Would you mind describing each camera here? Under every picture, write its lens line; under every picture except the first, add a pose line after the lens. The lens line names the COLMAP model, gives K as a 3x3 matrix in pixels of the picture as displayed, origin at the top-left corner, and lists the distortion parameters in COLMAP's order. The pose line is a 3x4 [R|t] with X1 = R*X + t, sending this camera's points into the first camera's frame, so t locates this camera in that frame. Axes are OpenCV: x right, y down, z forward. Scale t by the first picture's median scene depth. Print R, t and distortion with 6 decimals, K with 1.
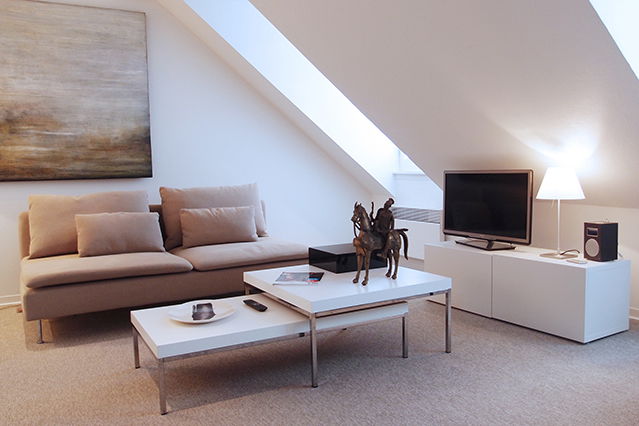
lens RADIAL K [[531.6, 0, 325.7], [0, 531.6, 211.7], [0, 0, 1]] dist [-0.049805, 0.028734]
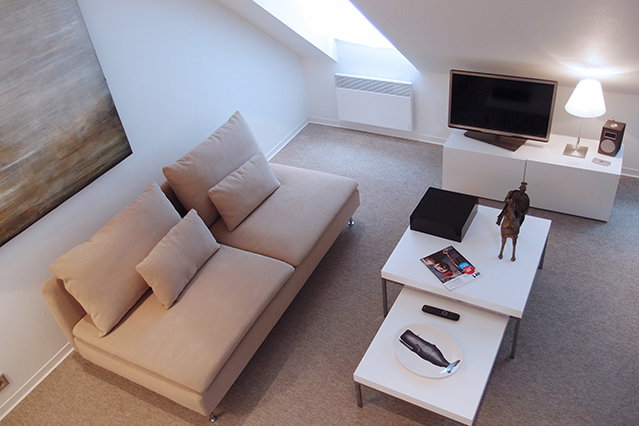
lens RADIAL K [[531.6, 0, 322.4], [0, 531.6, 208.8], [0, 0, 1]] dist [-0.049805, 0.028734]
pose [[0.849225, -0.361070, 0.385287, -0.592205], [0.114977, 0.838604, 0.532470, -0.534789], [-0.515362, -0.407887, 0.753678, 0.332209]]
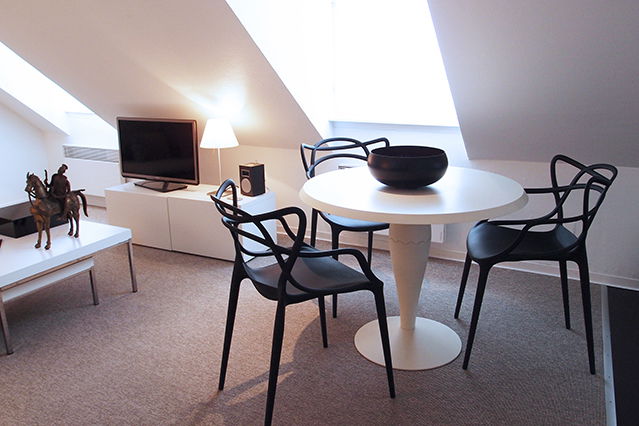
lens RADIAL K [[531.6, 0, 323.0], [0, 531.6, 211.2], [0, 0, 1]] dist [-0.049805, 0.028734]
pose [[0.842040, -0.132461, 0.522899, -0.002381], [0.034871, 0.980720, 0.192282, -0.102941], [-0.538288, -0.143675, 0.830424, -0.139489]]
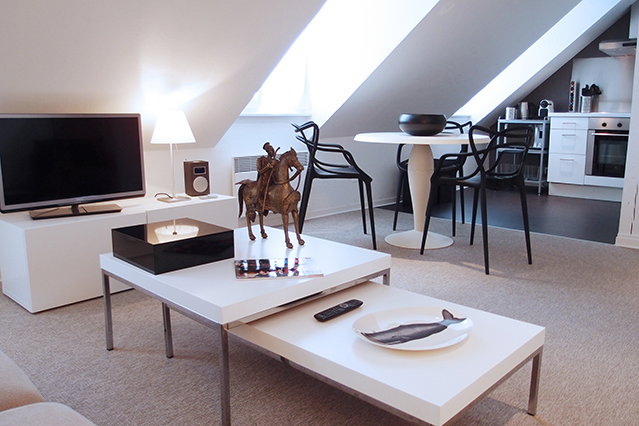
lens RADIAL K [[531.6, 0, 323.4], [0, 531.6, 213.3], [0, 0, 1]] dist [-0.049805, 0.028734]
pose [[-0.275152, -0.153874, 0.949007, -0.632917], [0.075349, 0.980621, 0.180846, -0.053508], [-0.958444, 0.121266, -0.258225, 1.012221]]
